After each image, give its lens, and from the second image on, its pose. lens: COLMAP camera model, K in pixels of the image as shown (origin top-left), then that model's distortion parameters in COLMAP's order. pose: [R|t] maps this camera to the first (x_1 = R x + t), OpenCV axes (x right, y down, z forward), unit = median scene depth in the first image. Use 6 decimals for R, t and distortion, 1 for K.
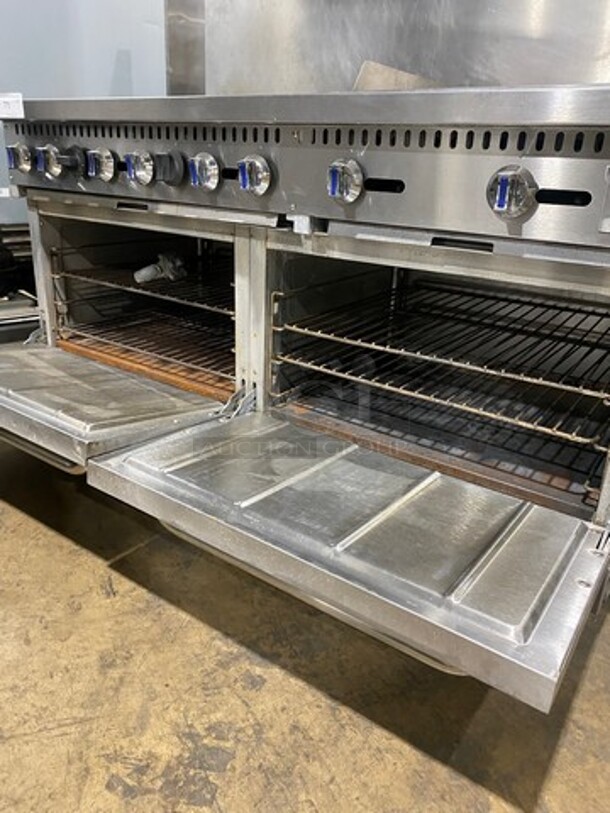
lens RADIAL K [[627.4, 0, 290.4], [0, 627.4, 404.1], [0, 0, 1]] dist [0.000555, 0.000904]
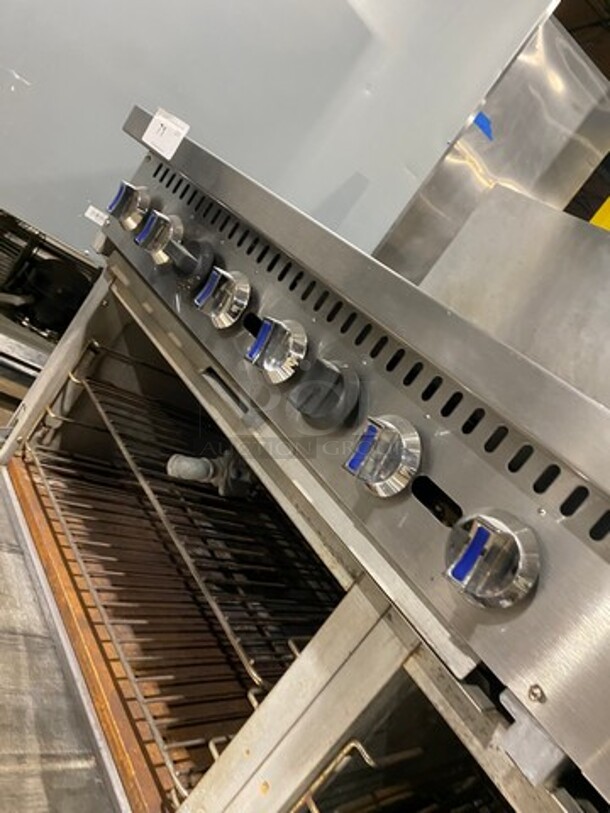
lens RADIAL K [[625.7, 0, 305.0], [0, 625.7, 406.5], [0, 0, 1]] dist [0.003381, 0.000370]
pose [[0.815288, 0.571193, -0.095103, -0.146669], [-0.578127, 0.793627, -0.189541, -0.255858], [-0.032788, 0.209512, 0.977256, 0.512974]]
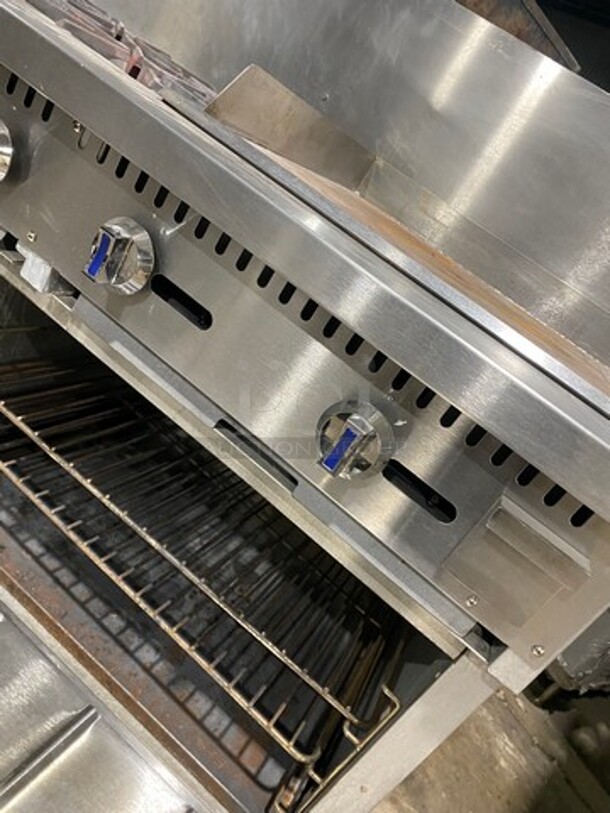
lens RADIAL K [[625.7, 0, 305.0], [0, 625.7, 406.5], [0, 0, 1]] dist [0.003381, 0.000370]
pose [[0.857243, 0.364736, 0.363459, 0.055646], [-0.404492, 0.913792, 0.037019, -0.250874], [-0.318624, -0.178751, 0.930874, 0.312768]]
